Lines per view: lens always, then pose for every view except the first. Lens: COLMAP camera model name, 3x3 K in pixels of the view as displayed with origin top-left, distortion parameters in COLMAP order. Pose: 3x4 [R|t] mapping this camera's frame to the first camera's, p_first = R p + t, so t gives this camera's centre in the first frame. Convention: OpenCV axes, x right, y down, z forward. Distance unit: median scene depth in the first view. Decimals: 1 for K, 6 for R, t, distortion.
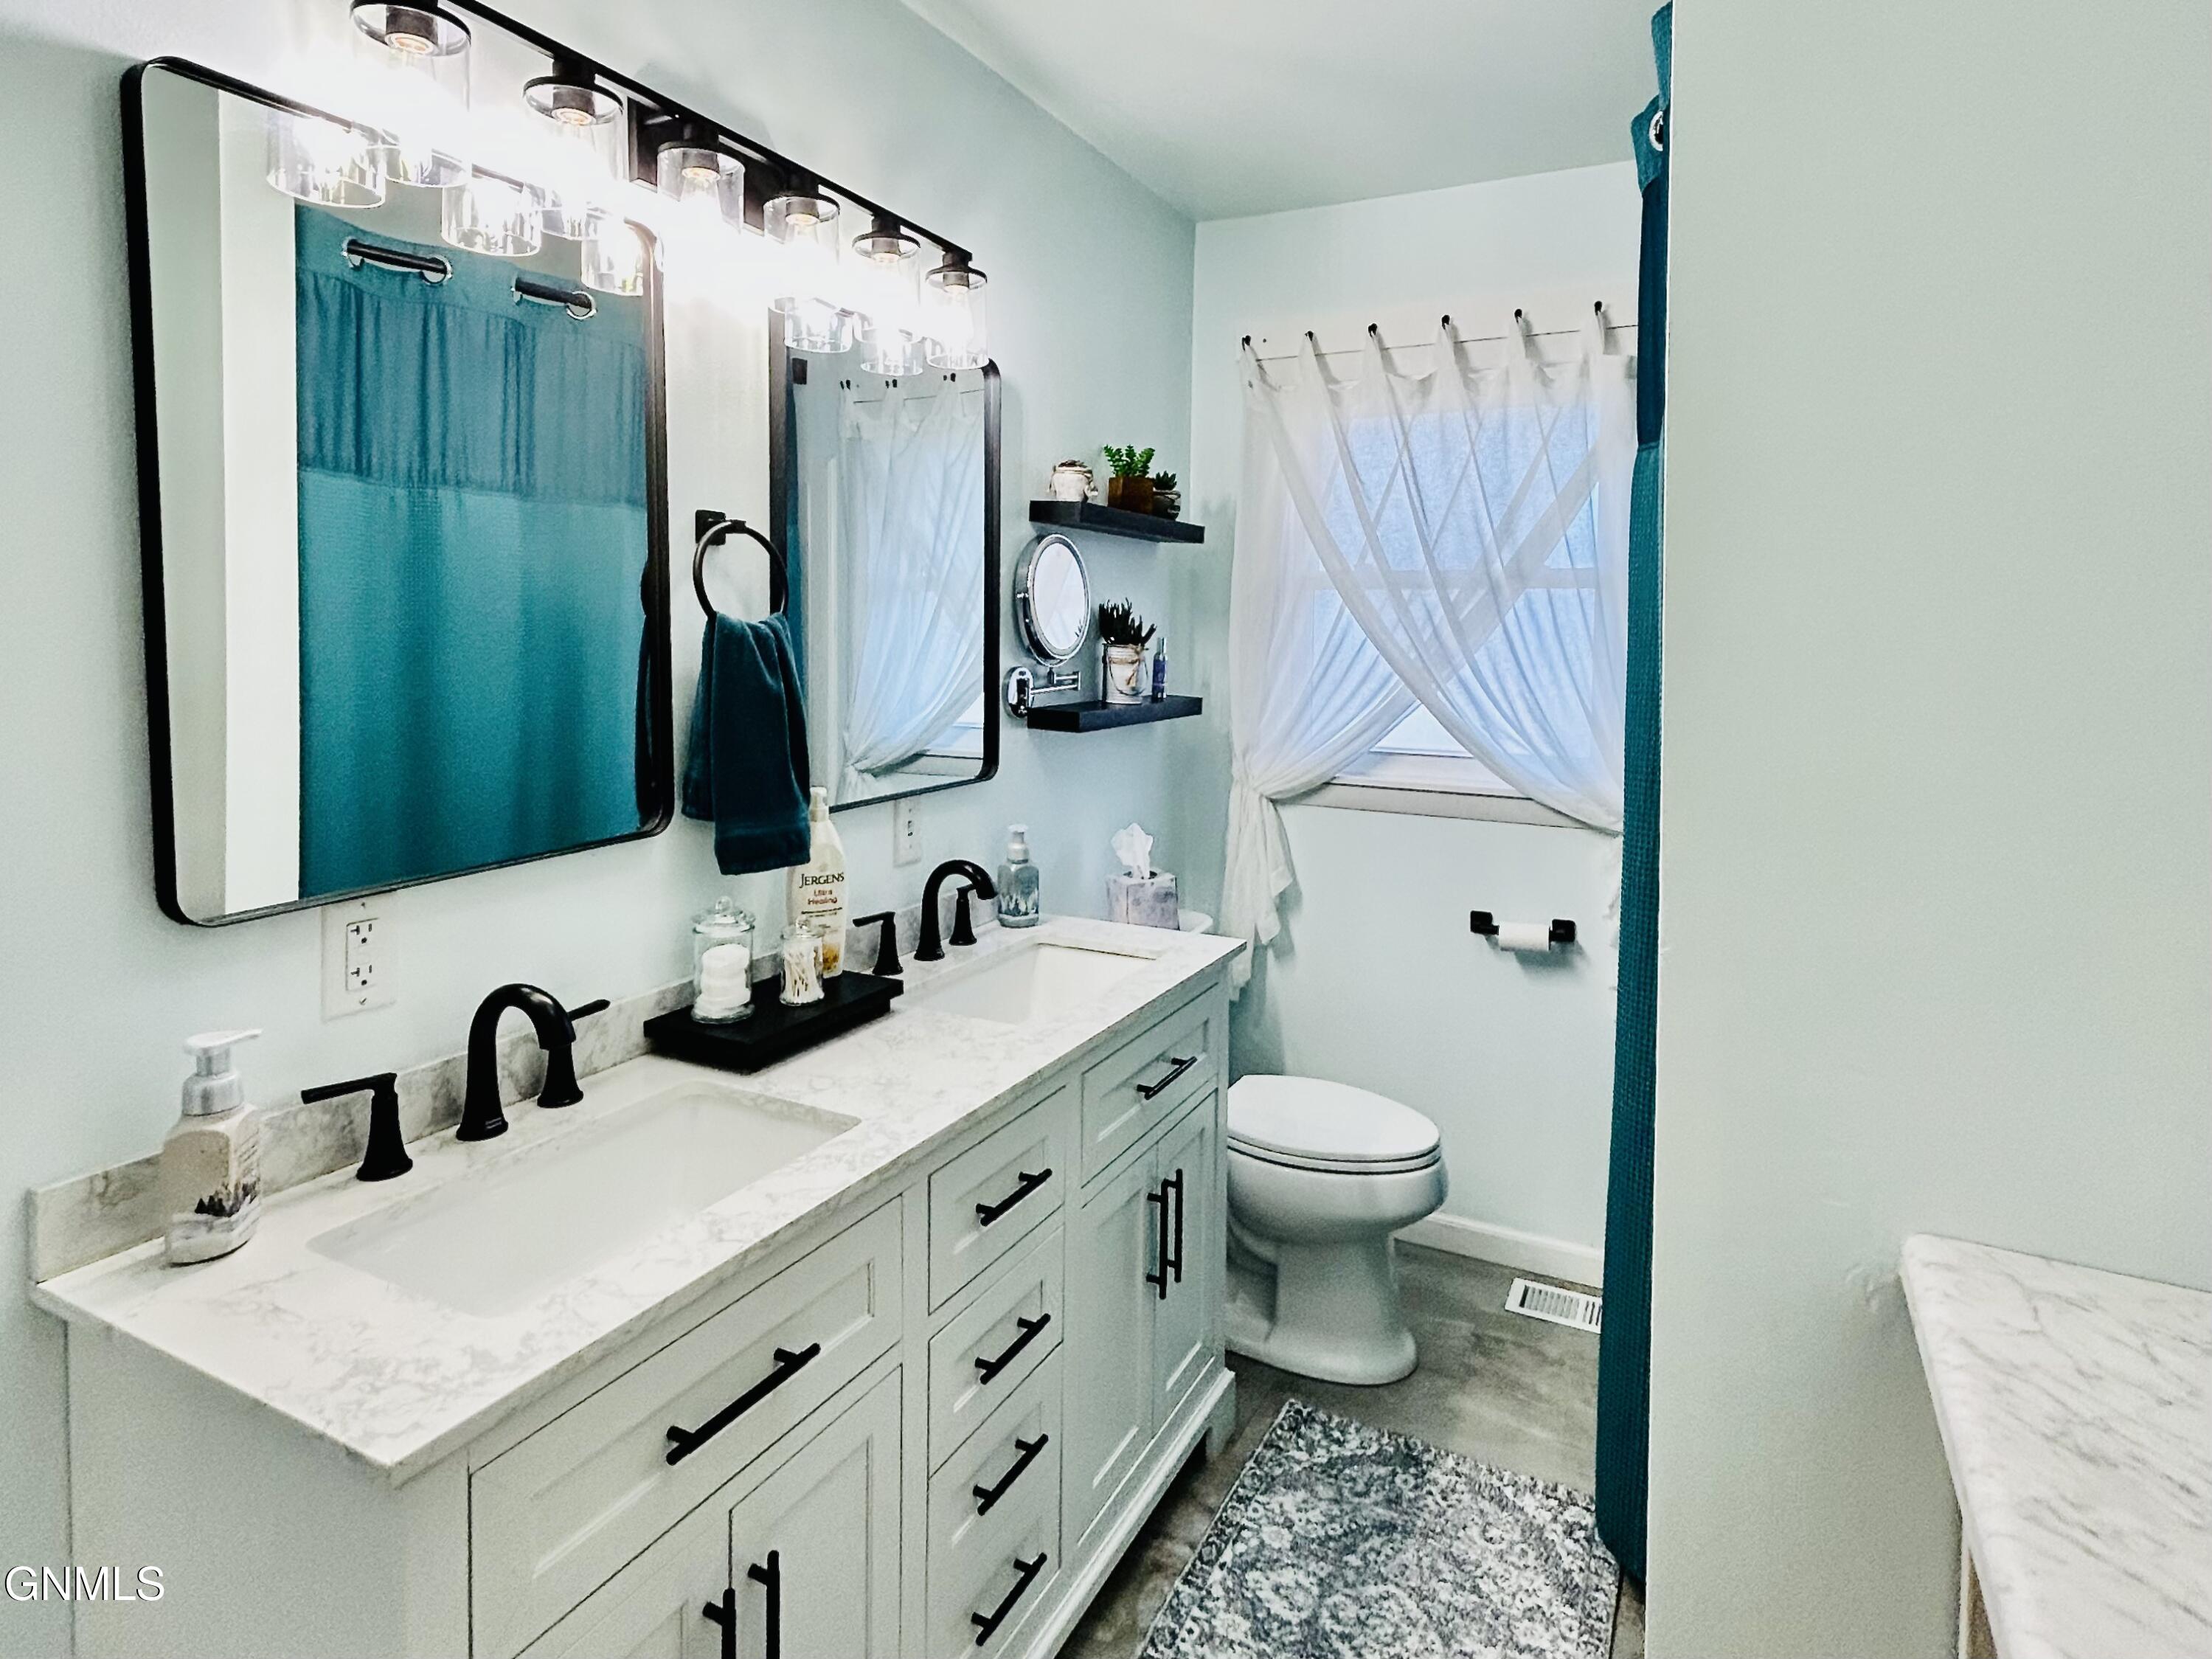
lens RADIAL K [[1203.4, 0, 1131.8], [0, 1203.4, 679.0], [0, 0, 1]] dist [0.000677, 0.000847]
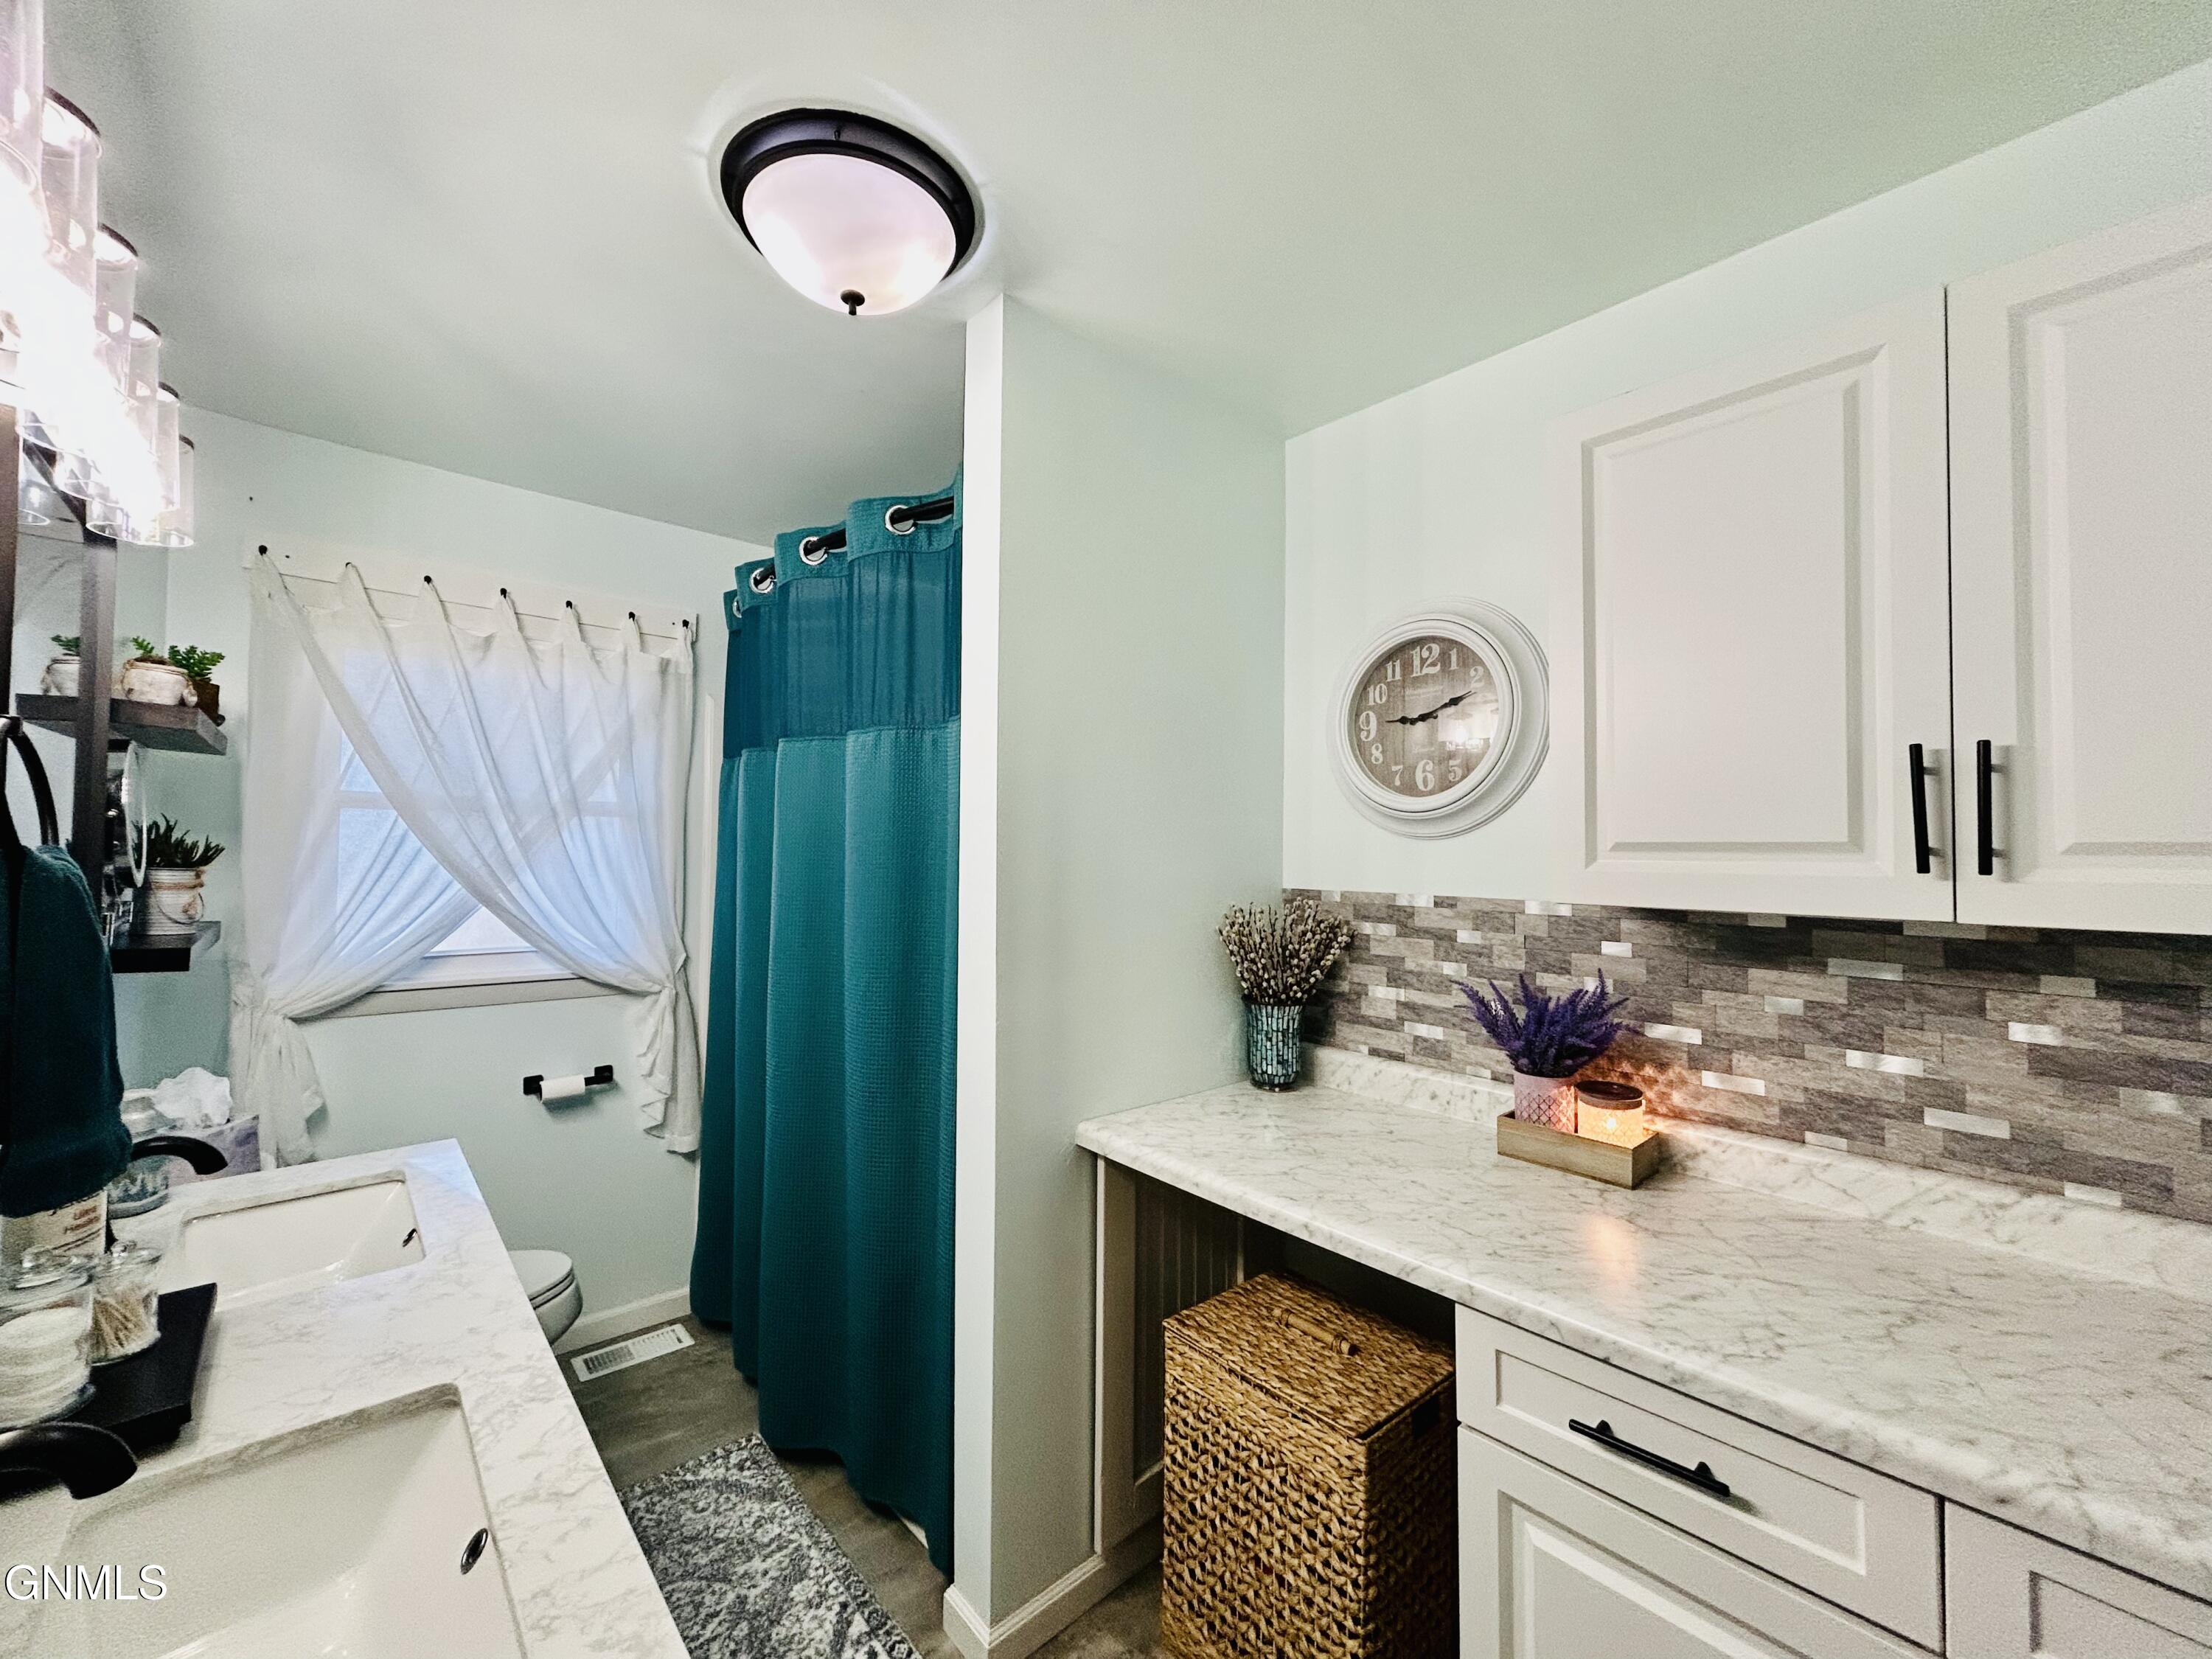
lens RADIAL K [[884.4, 0, 1106.0], [0, 884.4, 829.5], [0, 0, 1]] dist [0.000828, 0.000088]
pose [[0.363421, 0.013978, 0.931520, -0.410039], [0.024850, 0.999386, -0.024692, -0.025993], [-0.931293, 0.032122, 0.362851, 0.142896]]
